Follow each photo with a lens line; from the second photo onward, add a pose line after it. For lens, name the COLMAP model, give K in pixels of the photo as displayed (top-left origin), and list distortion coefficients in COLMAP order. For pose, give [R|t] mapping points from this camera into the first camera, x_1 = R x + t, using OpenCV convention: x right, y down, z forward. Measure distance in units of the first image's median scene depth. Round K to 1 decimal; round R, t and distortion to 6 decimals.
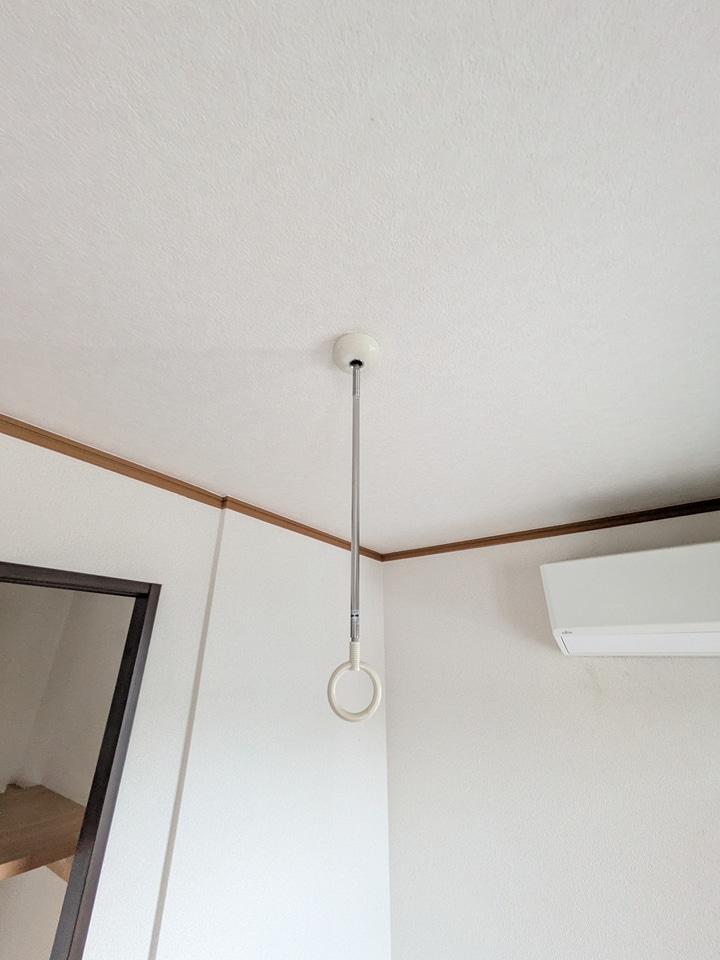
lens RADIAL K [[374.7, 0, 361.3], [0, 374.7, 477.0], [0, 0, 1]] dist [-0.005197, -0.000257]
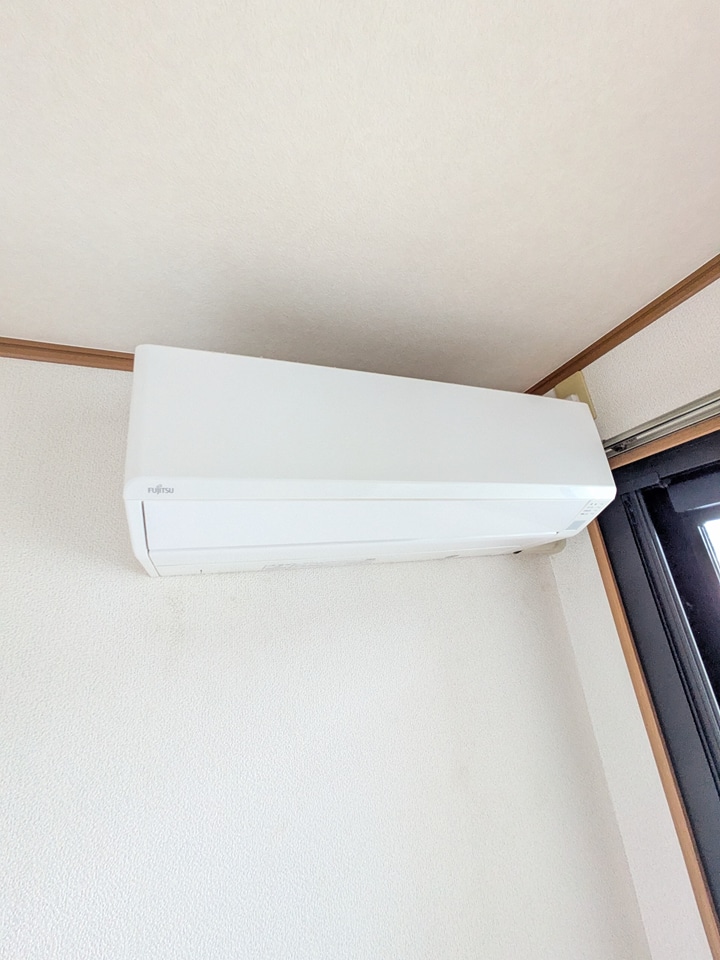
lens RADIAL K [[374.7, 0, 359.4], [0, 374.7, 474.8], [0, 0, 1]] dist [-0.005197, -0.000257]
pose [[0.547455, 0.195745, 0.813620, 0.336051], [-0.256753, 0.964655, -0.059322, 0.365615], [-0.796474, -0.176423, 0.578363, 0.599701]]
